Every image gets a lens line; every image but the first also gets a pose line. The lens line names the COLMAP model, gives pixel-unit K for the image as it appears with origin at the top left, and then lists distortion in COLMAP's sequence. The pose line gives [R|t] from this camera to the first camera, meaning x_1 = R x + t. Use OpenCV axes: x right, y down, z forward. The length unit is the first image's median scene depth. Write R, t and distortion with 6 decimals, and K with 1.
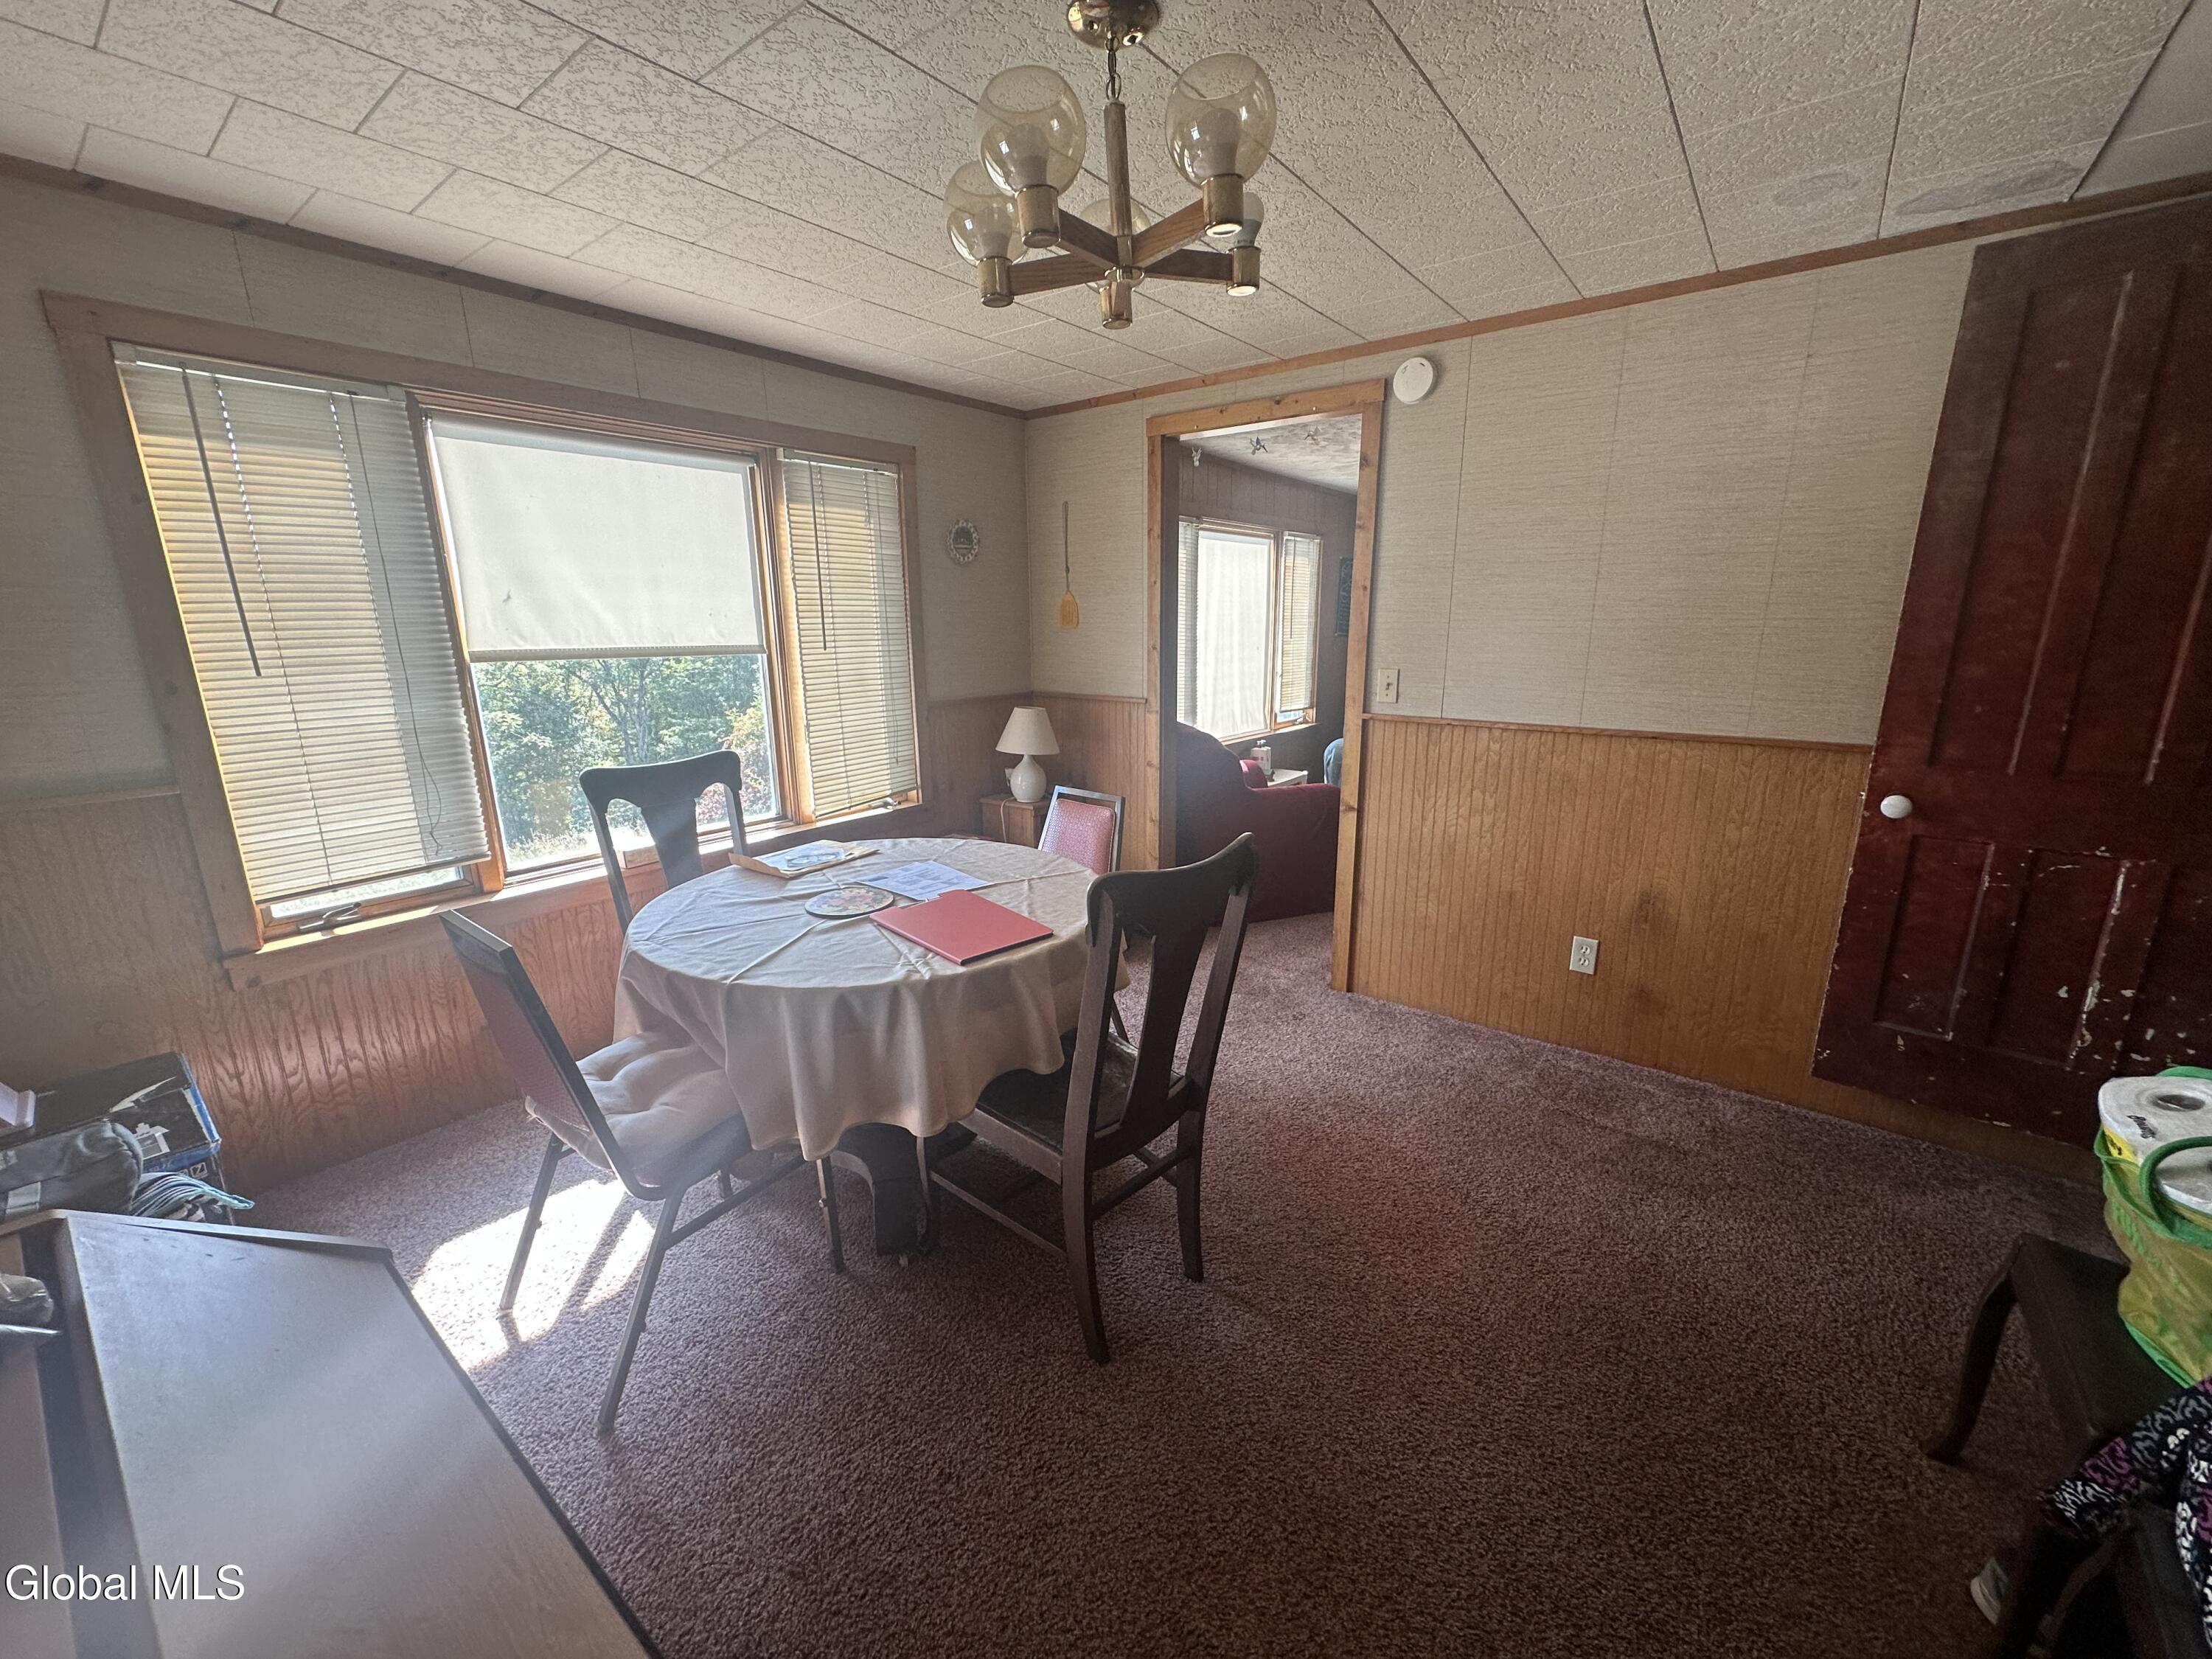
lens RADIAL K [[882.2, 0, 1118.9], [0, 882.2, 834.3], [0, 0, 1]] dist [-0.002934, 0.000618]
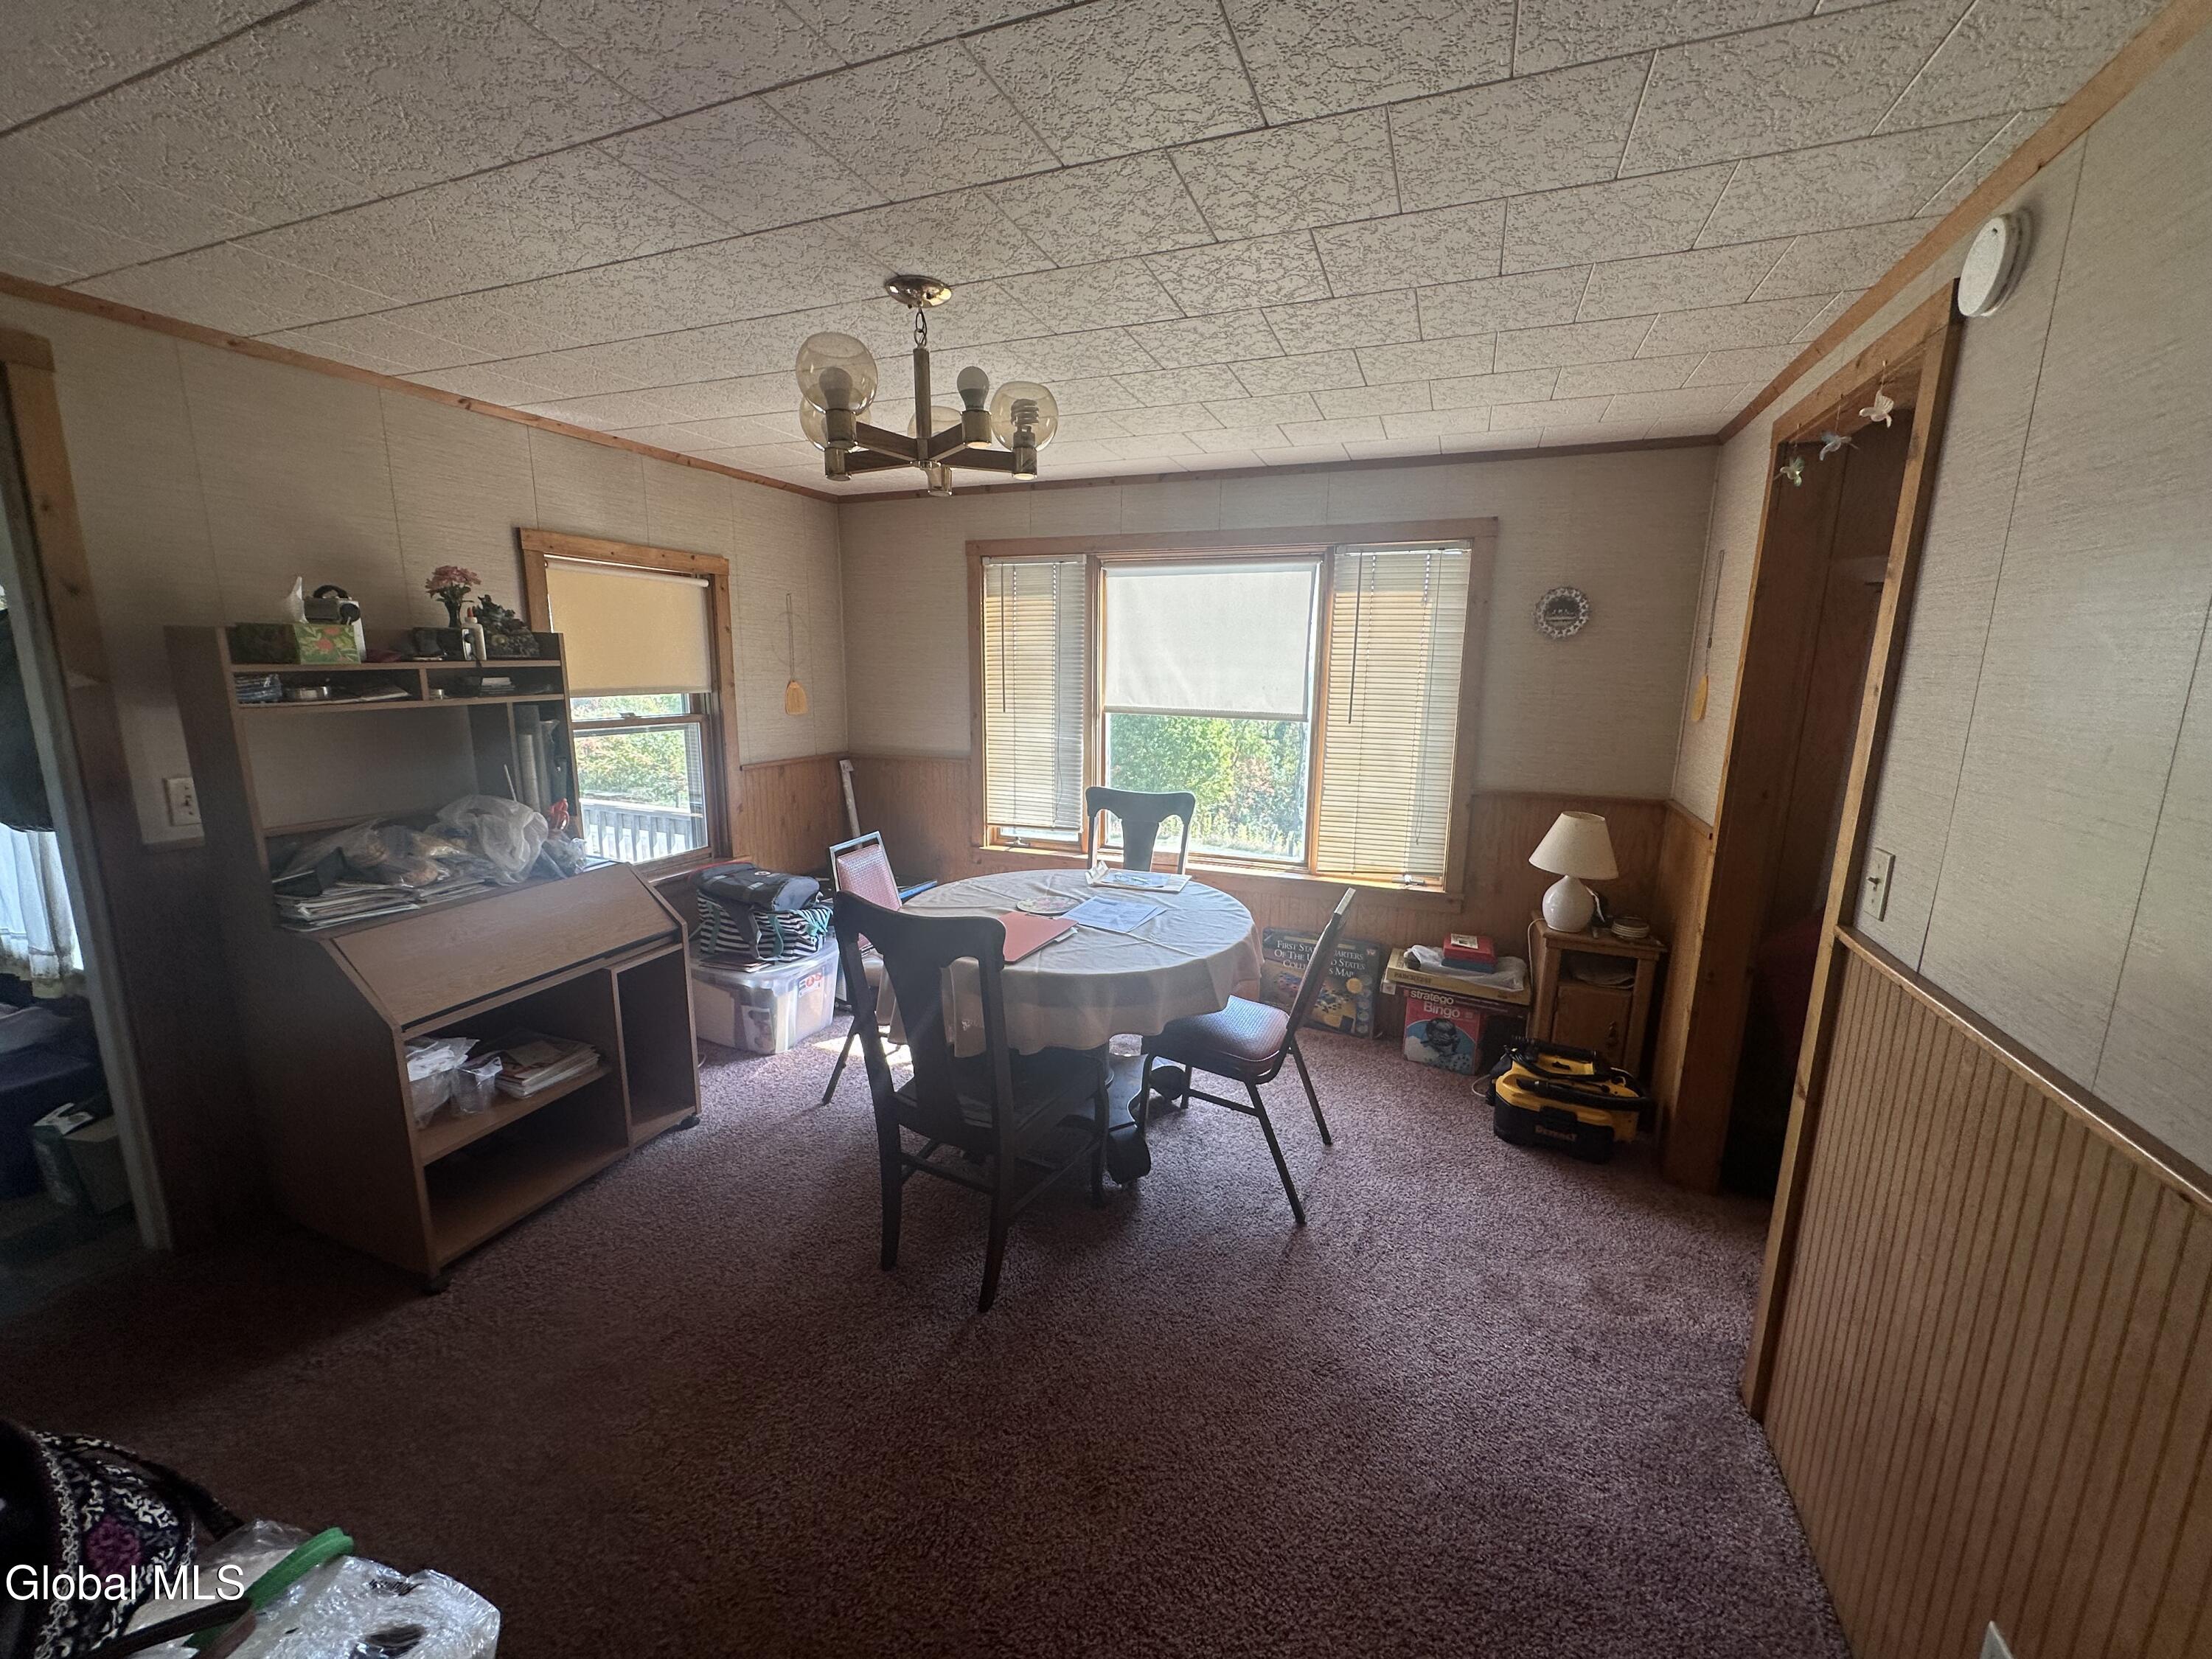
lens RADIAL K [[882.2, 0, 1116.7], [0, 882.2, 825.9], [0, 0, 1]] dist [-0.002934, 0.000618]
pose [[0.271158, 0.187973, -0.944002, 0.807257], [-0.246272, 0.961650, 0.120747, -0.189254], [0.930496, 0.199740, 0.307051, 0.546998]]
